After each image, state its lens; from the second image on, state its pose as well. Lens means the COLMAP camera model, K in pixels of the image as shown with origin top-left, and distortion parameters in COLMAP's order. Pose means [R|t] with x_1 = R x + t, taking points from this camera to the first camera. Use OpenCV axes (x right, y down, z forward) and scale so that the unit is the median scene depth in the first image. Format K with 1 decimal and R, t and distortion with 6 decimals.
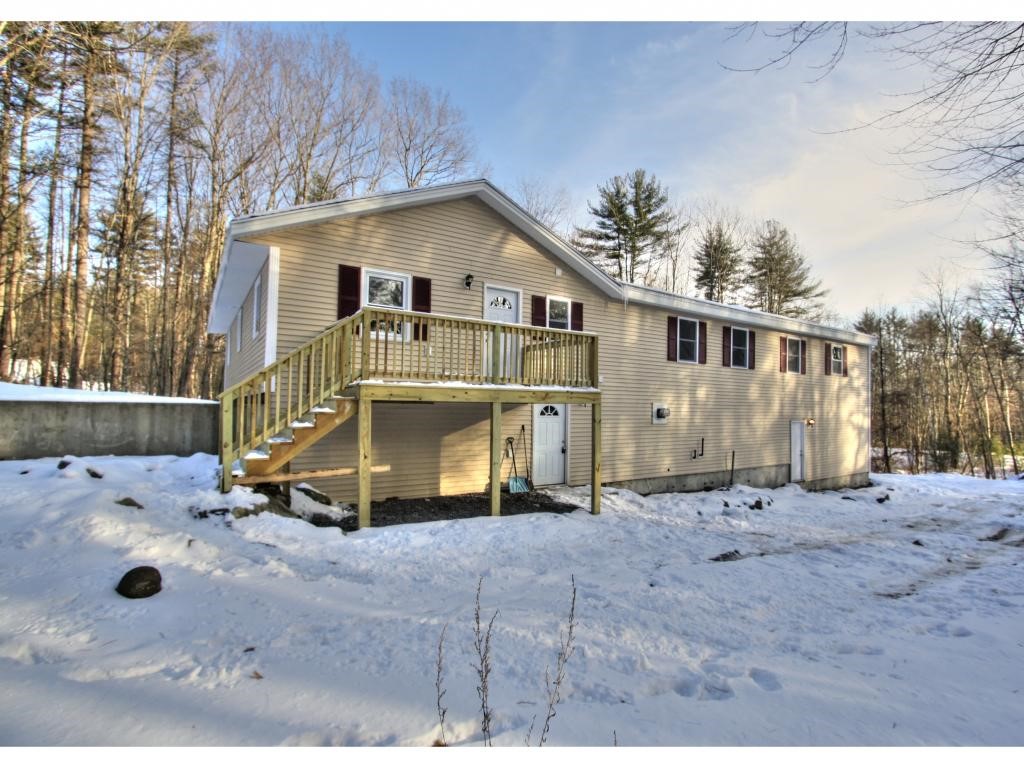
lens RADIAL K [[506.5, 0, 512.1], [0, 506.5, 382.8], [0, 0, 1]] dist [-0.021430, 0.000418]
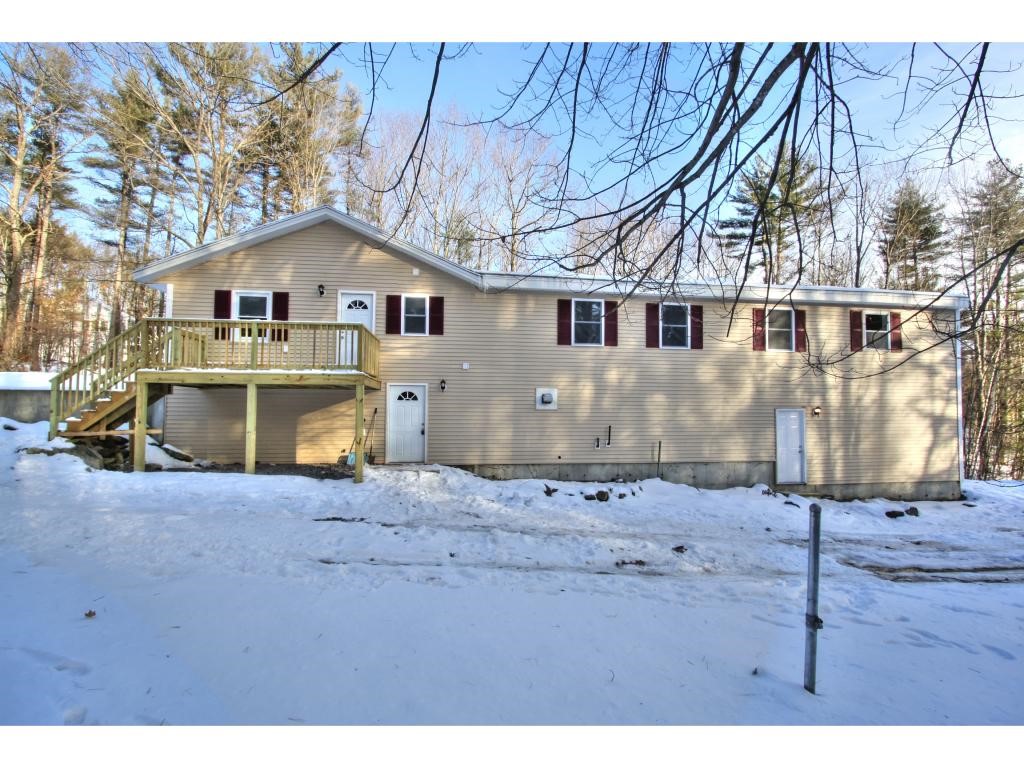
lens RADIAL K [[462.4, 0, 512.2], [0, 462.4, 388.0], [0, 0, 1]] dist [-0.011601, 0.000543]
pose [[0.887620, -0.031162, -0.459521, 0.729525], [0.027900, 0.999514, -0.013890, 0.056553], [0.459731, -0.000491, 0.888058, 0.191351]]
